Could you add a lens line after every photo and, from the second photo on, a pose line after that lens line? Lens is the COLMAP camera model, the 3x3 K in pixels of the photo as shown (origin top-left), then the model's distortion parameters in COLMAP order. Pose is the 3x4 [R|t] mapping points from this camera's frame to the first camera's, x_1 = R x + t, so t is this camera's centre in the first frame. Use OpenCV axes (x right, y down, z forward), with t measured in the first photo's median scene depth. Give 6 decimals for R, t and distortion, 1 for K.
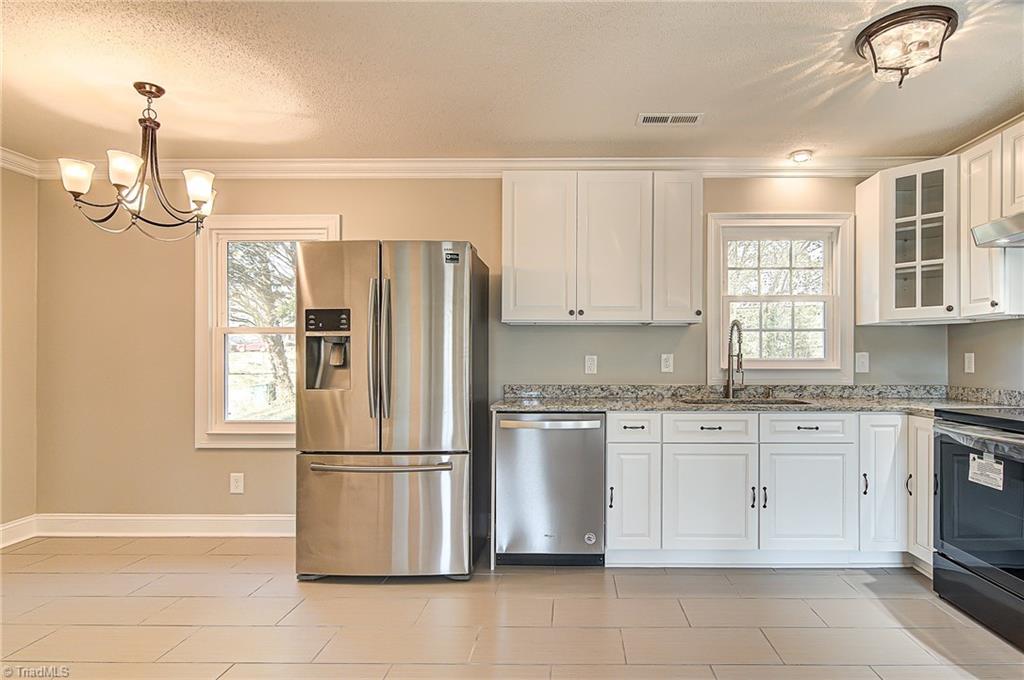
lens RADIAL K [[579.2, 0, 582.7], [0, 579.2, 359.9], [0, 0, 1]] dist [0.005127, -0.005413]
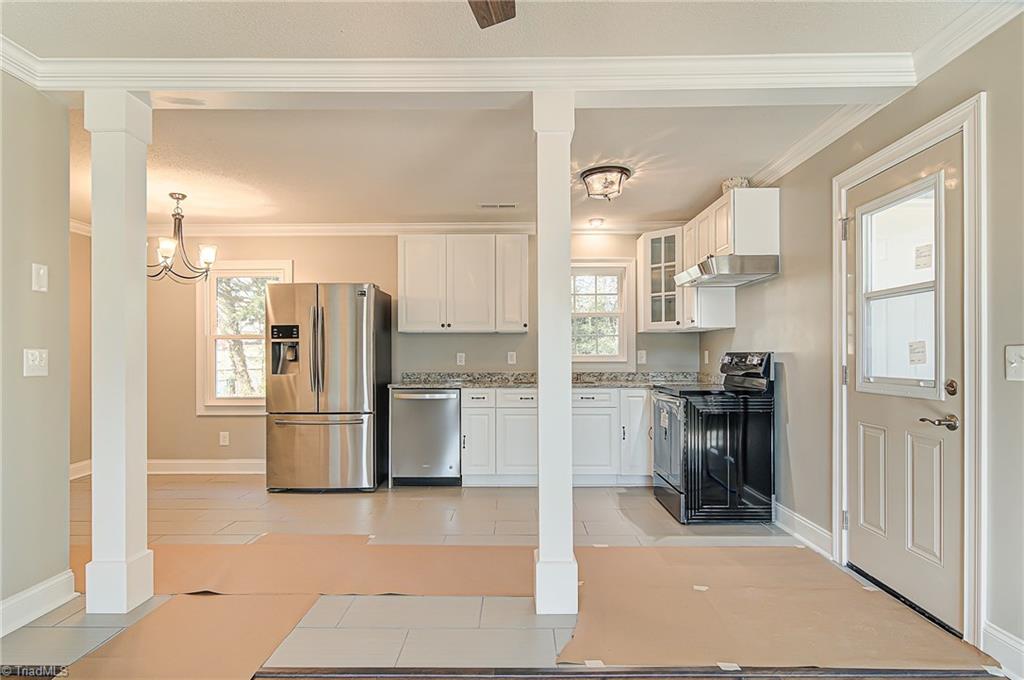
lens RADIAL K [[555.5, 0, 534.9], [0, 555.5, 361.3], [0, 0, 1]] dist [0.006697, -0.003871]
pose [[0.999909, -0.003139, 0.013105, 0.224362], [0.003033, 0.999963, 0.008089, 0.003275], [-0.013130, -0.008049, 0.999881, -0.532717]]
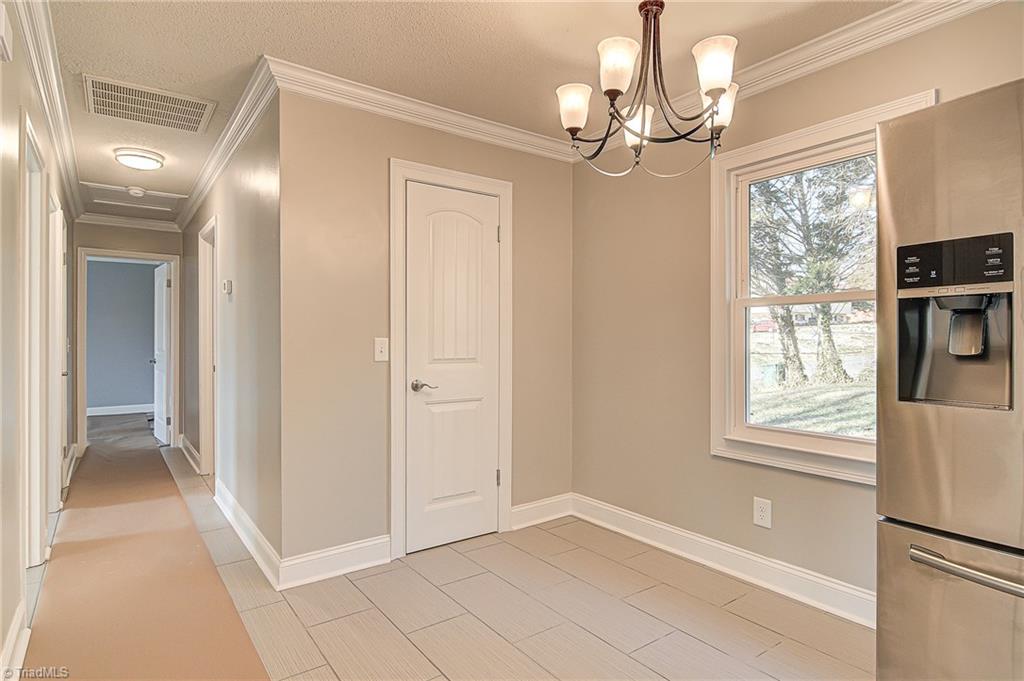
lens RADIAL K [[555.5, 0, 499.8], [0, 555.5, 337.8], [0, 0, 1]] dist [0.006697, -0.003871]
pose [[0.577477, -0.002238, -0.816404, -0.257794], [-0.000775, 0.999994, -0.003290, -0.003551], [0.816406, 0.002532, 0.577472, 0.391752]]
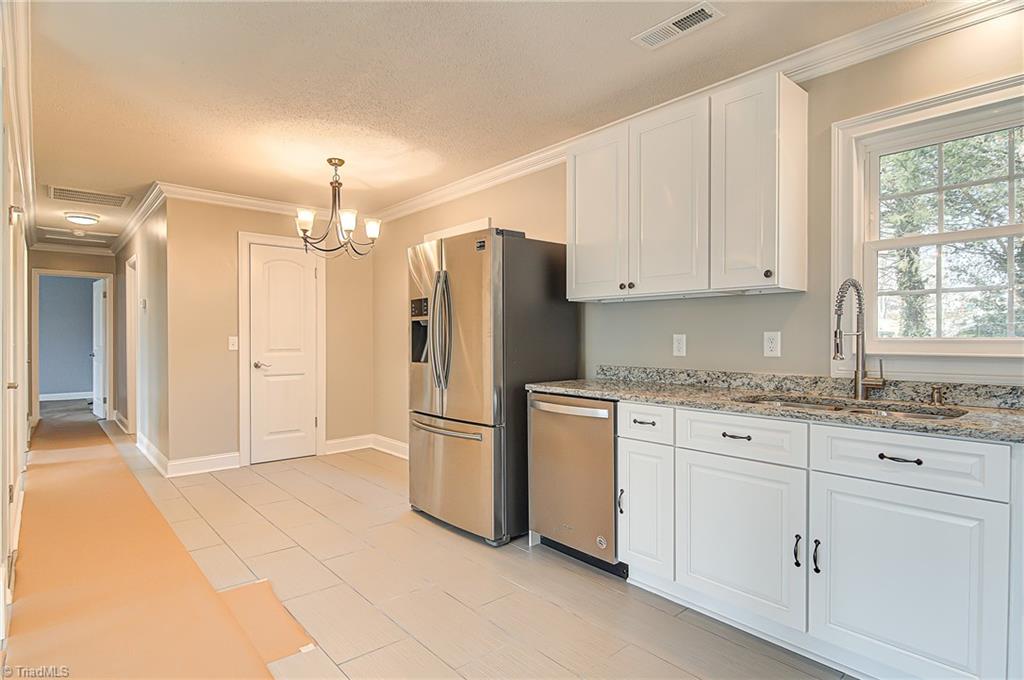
lens RADIAL K [[555.5, 0, 504.8], [0, 555.5, 338.5], [0, 0, 1]] dist [0.006697, -0.003871]
pose [[0.641667, 0.000978, -0.766983, 0.563011], [0.000128, 0.999999, 0.001382, -0.003172], [0.766983, -0.000985, 0.641666, 0.342889]]
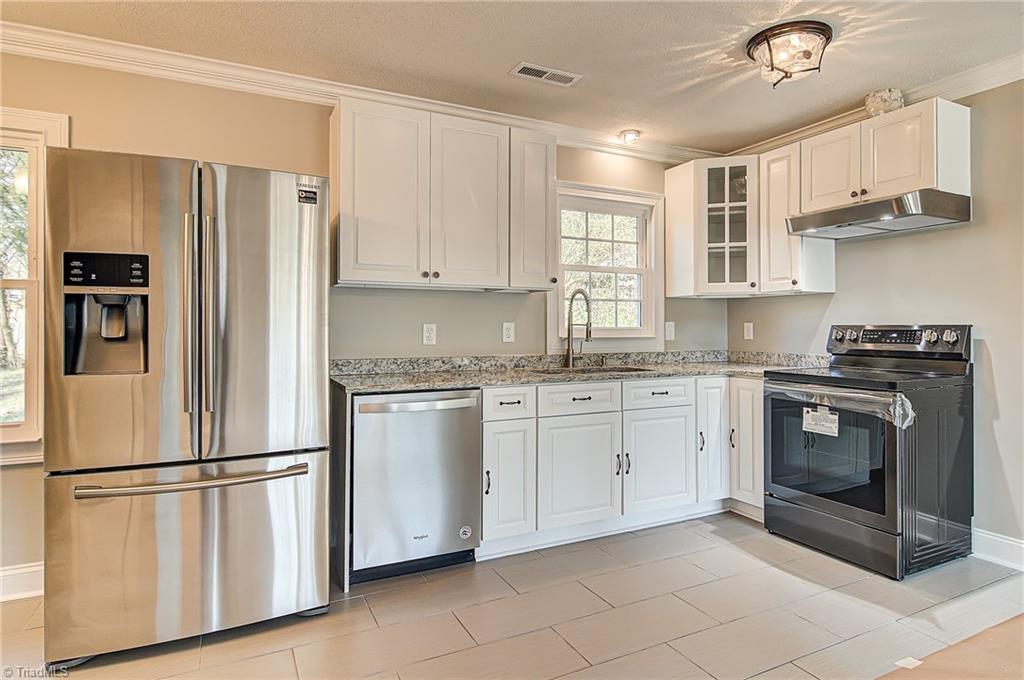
lens RADIAL K [[581.8, 0, 555.7], [0, 581.8, 324.9], [0, 0, 1]] dist [0.004813, -0.002170]
pose [[0.881254, 0.001582, 0.472640, -0.281341], [0.001470, 0.999980, -0.006088, -0.000772], [-0.472641, 0.006060, 0.881234, 0.154723]]
